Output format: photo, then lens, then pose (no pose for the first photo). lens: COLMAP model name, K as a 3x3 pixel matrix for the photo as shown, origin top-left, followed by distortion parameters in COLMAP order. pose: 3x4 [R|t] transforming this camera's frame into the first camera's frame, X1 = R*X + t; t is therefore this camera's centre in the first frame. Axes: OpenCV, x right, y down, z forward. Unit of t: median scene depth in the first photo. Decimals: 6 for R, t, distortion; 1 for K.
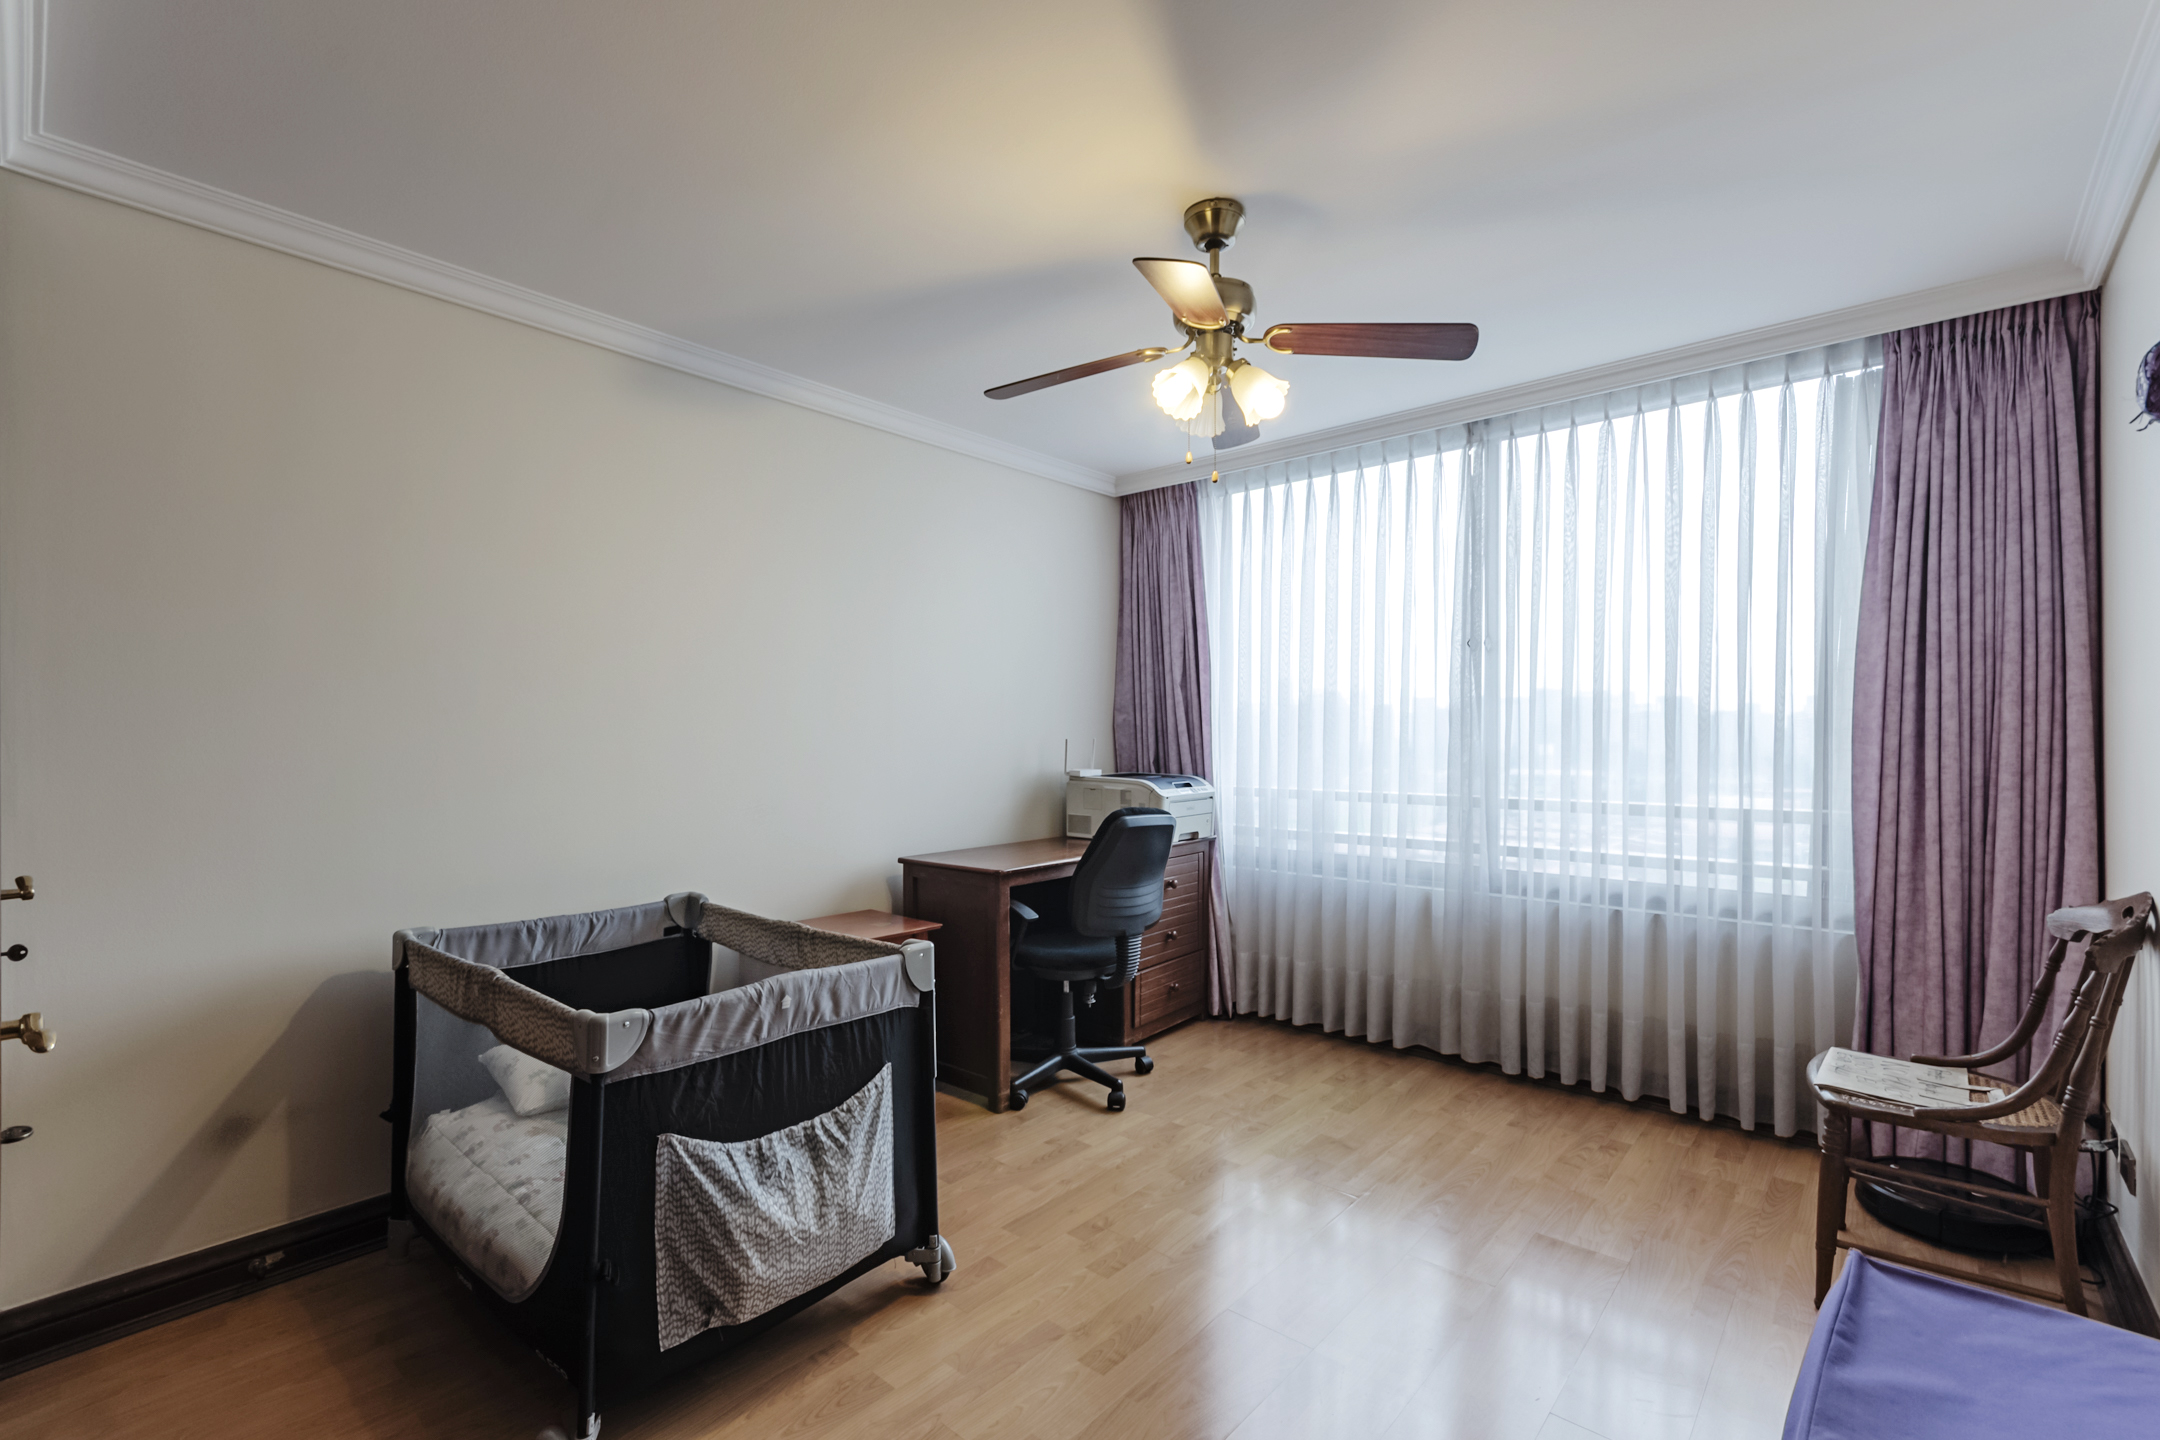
lens RADIAL K [[961.6, 0, 1070.6], [0, 961.6, 740.1], [0, 0, 1]] dist [0.002664, 0.001149]
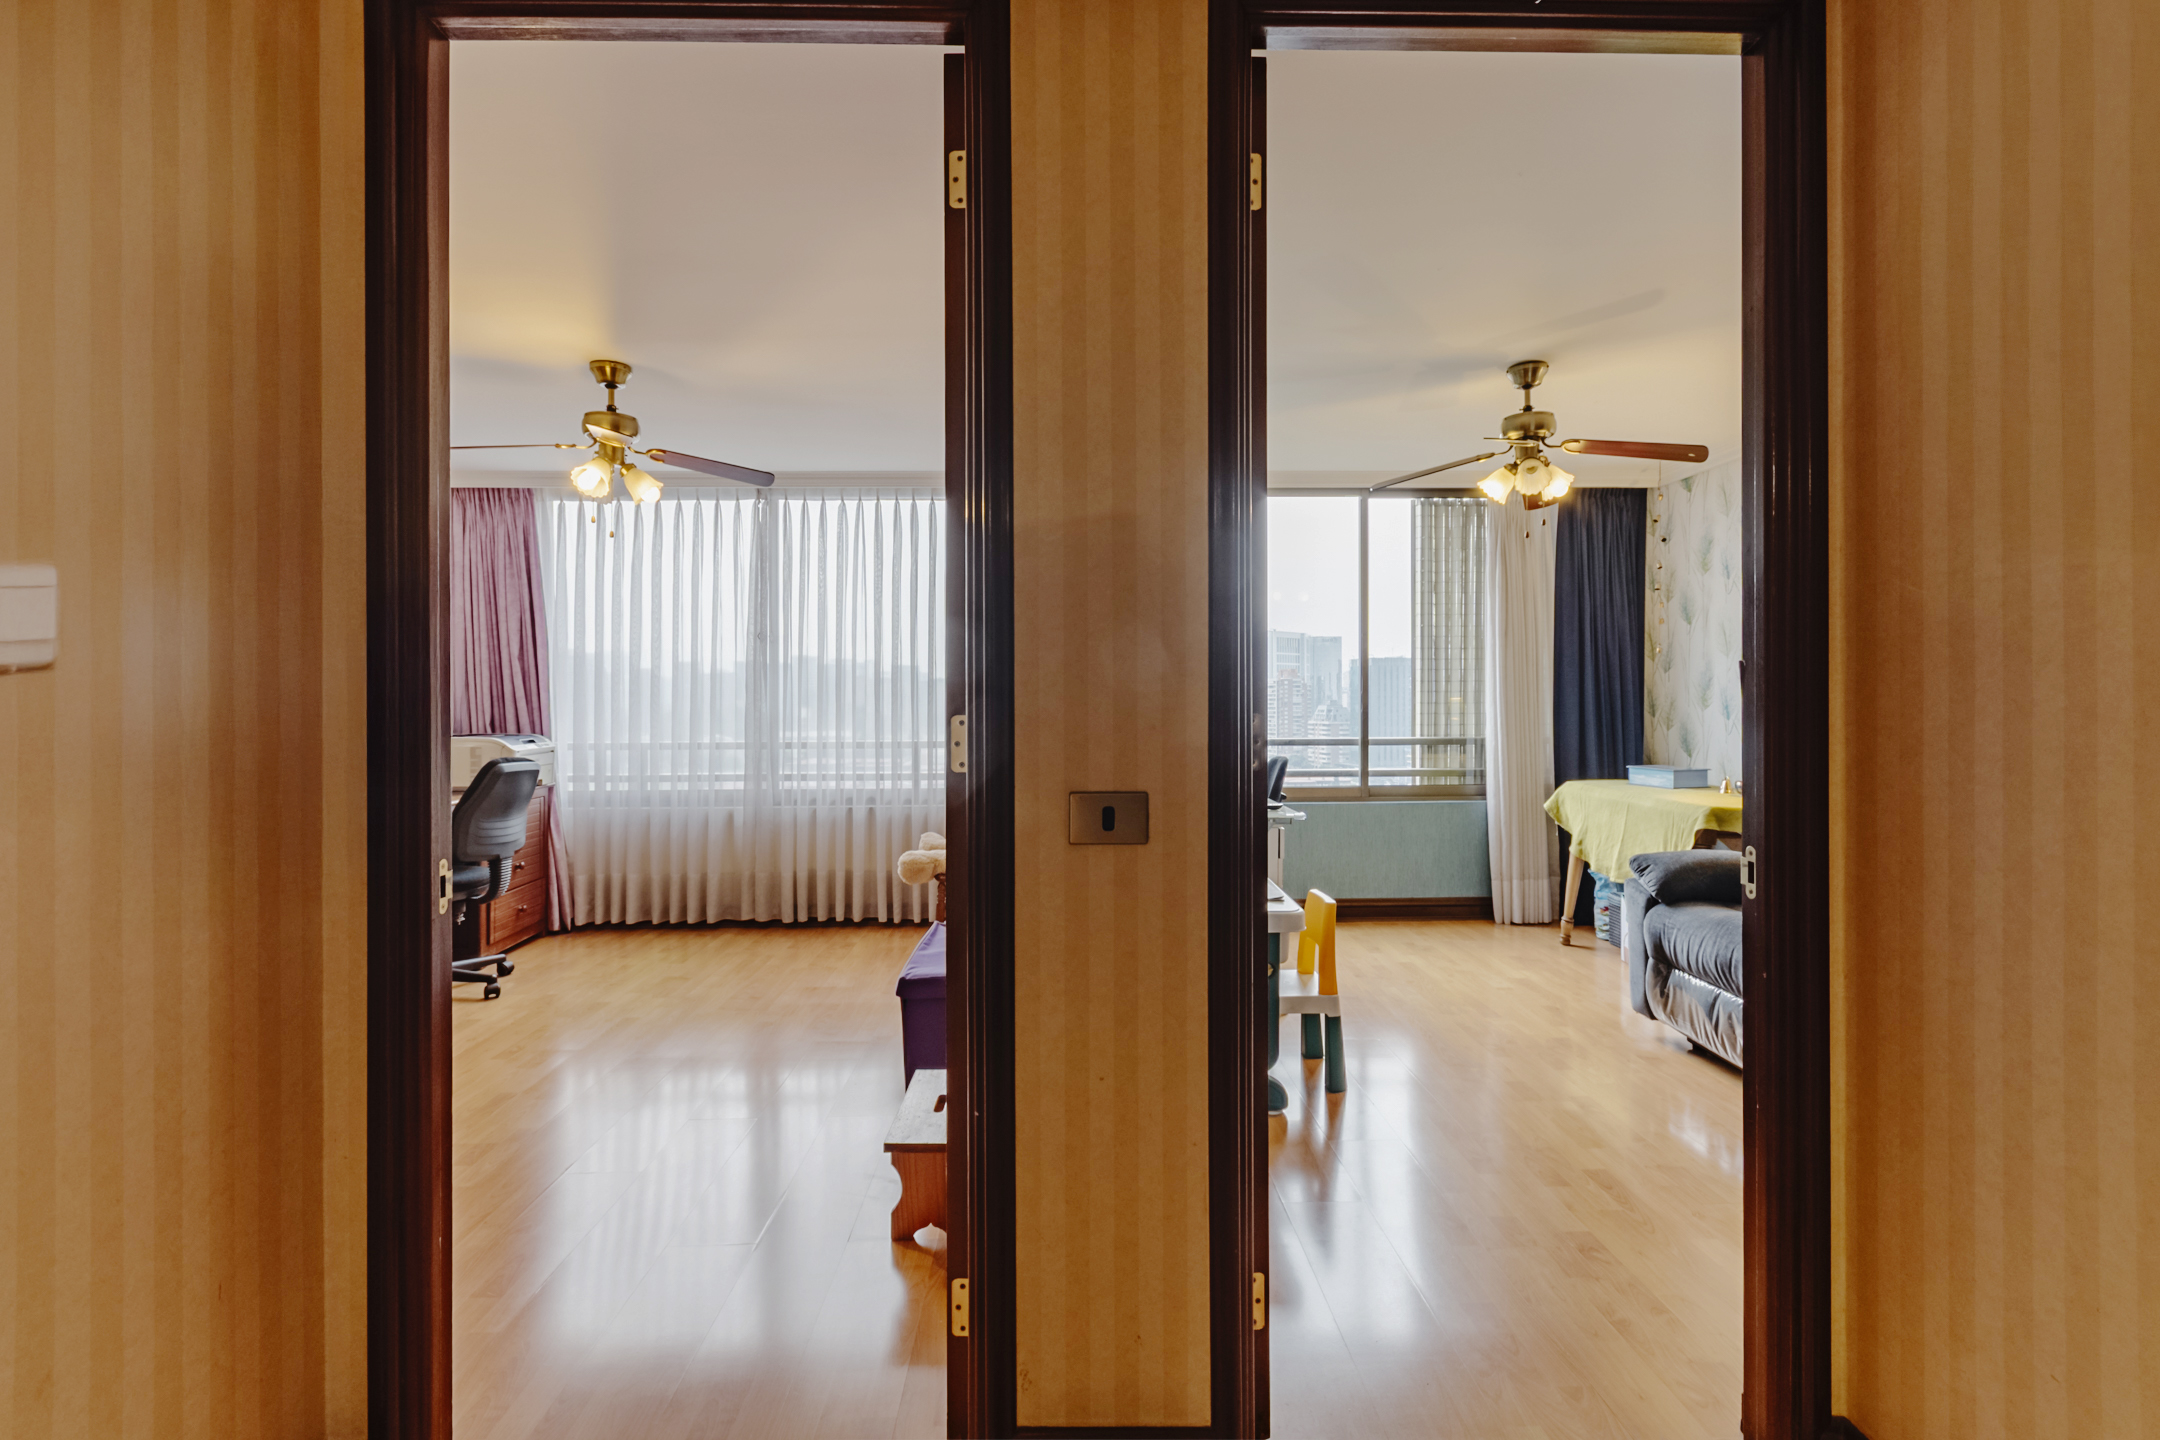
lens RADIAL K [[961.6, 0, 1080.9], [0, 961.6, 705.1], [0, 0, 1]] dist [0.002664, 0.001149]
pose [[0.738756, -0.005079, 0.673954, -0.214118], [0.006422, 0.999979, 0.000497, 0.005403], [-0.673942, 0.003961, 0.738773, -0.417874]]
